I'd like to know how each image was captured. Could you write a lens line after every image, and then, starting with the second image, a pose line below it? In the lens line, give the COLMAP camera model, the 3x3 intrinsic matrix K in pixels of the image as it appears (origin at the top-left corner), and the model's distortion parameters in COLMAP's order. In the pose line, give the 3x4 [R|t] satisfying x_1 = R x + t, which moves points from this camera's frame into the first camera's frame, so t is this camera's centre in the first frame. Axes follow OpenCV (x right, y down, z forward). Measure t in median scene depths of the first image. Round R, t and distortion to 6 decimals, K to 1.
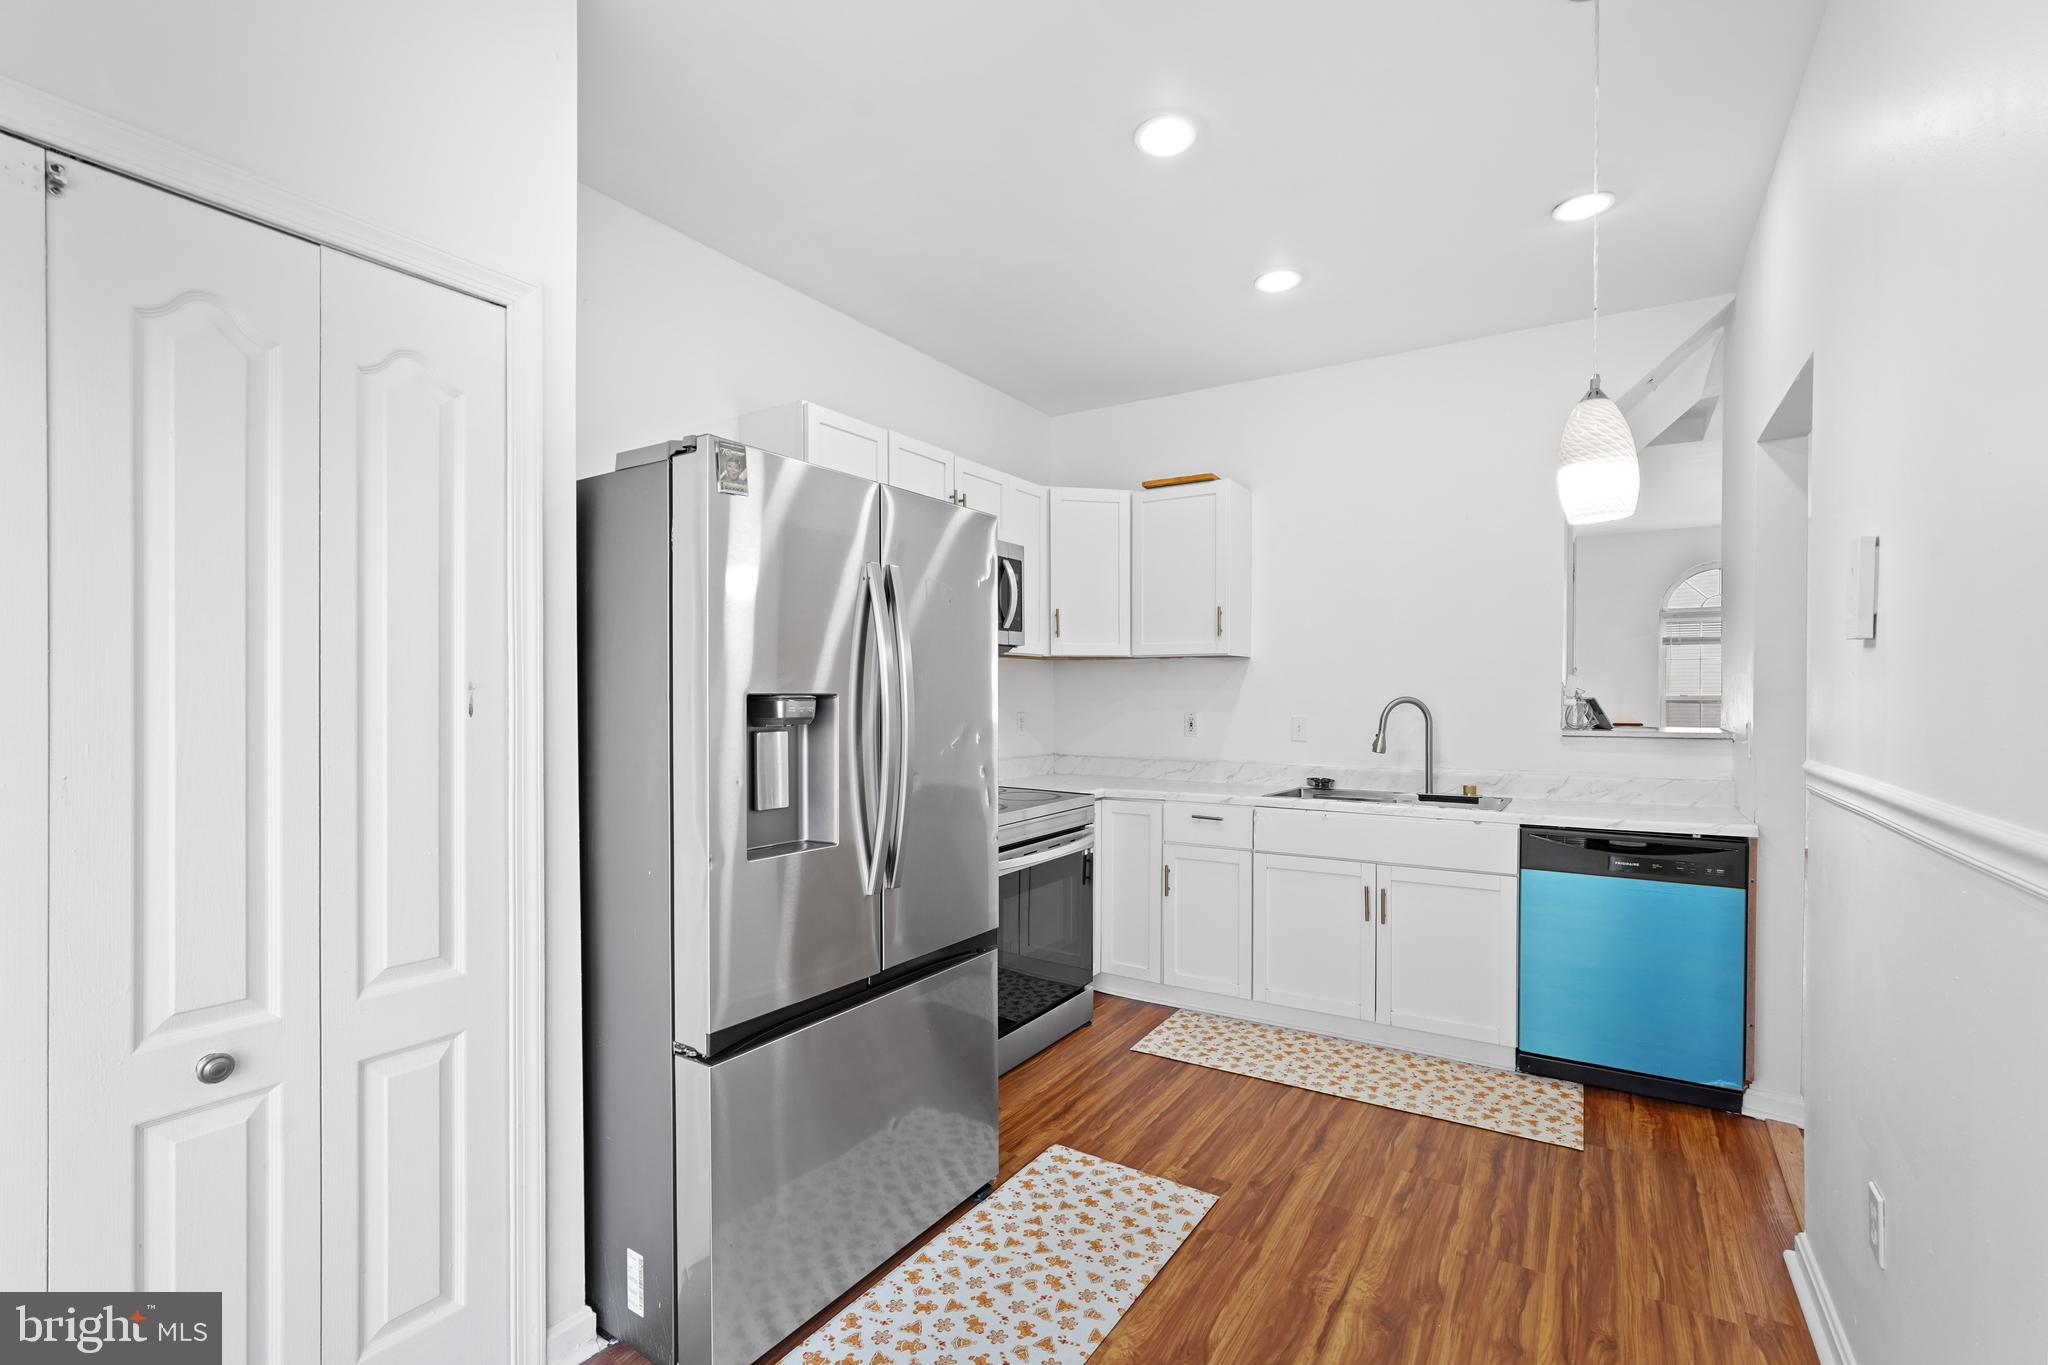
lens RADIAL K [[904.1, 0, 1030.3], [0, 904.1, 701.5], [0, 0, 1]] dist [-0.015940, 0.005077]
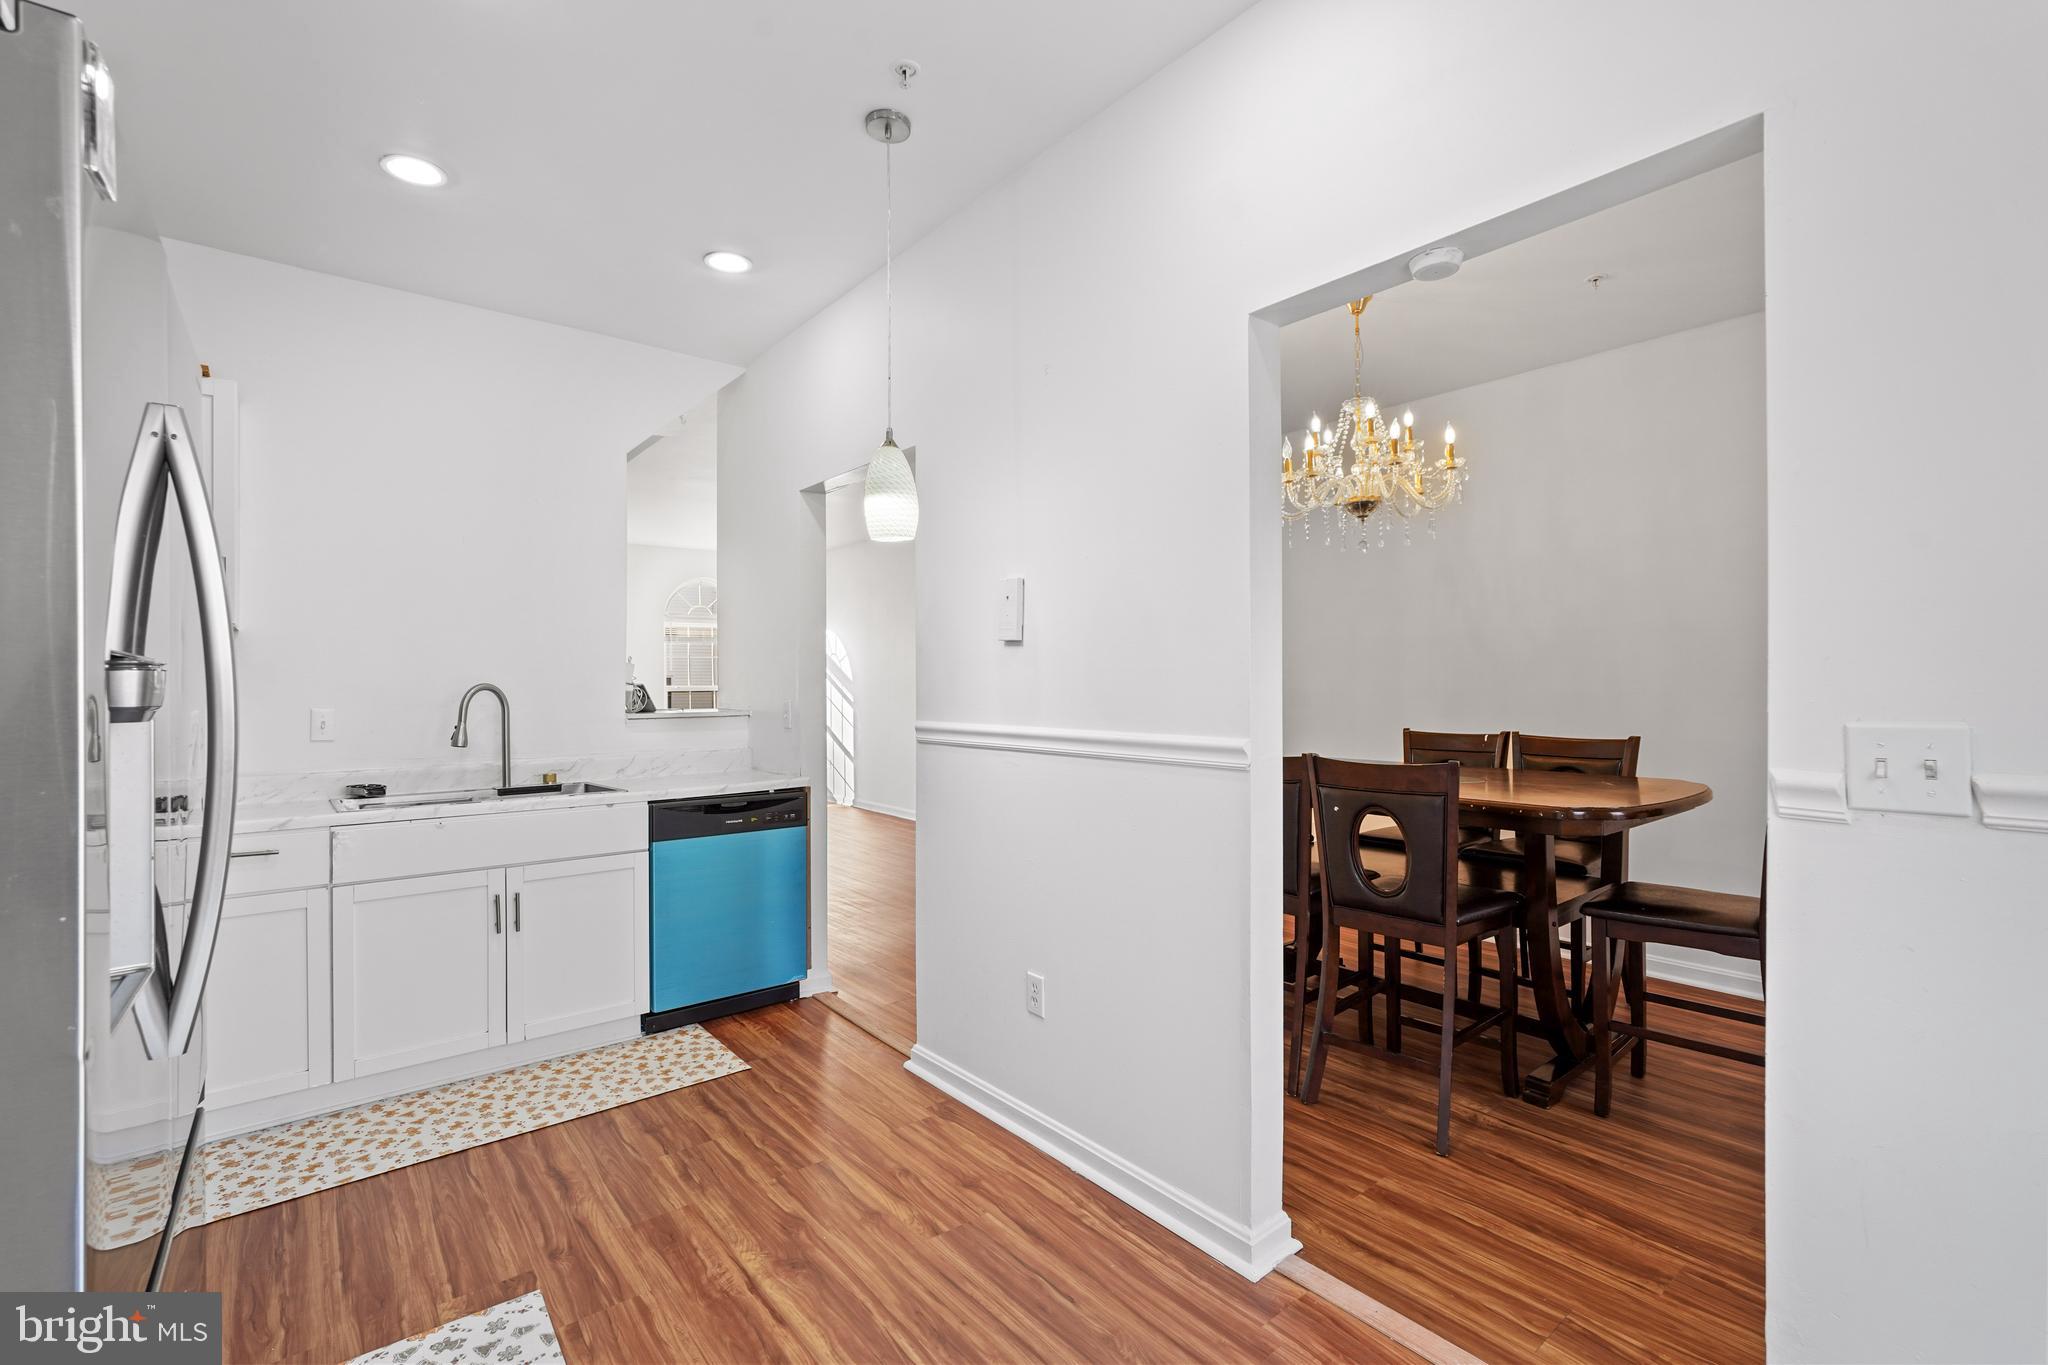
lens RADIAL K [[904.1, 0, 991.5], [0, 904.1, 686.6], [0, 0, 1]] dist [-0.015940, 0.005077]
pose [[0.323676, -0.002163, 0.946166, -0.363665], [0.013642, 0.999904, -0.002381, 0.009347], [-0.946070, 0.013678, 0.323674, 0.291767]]
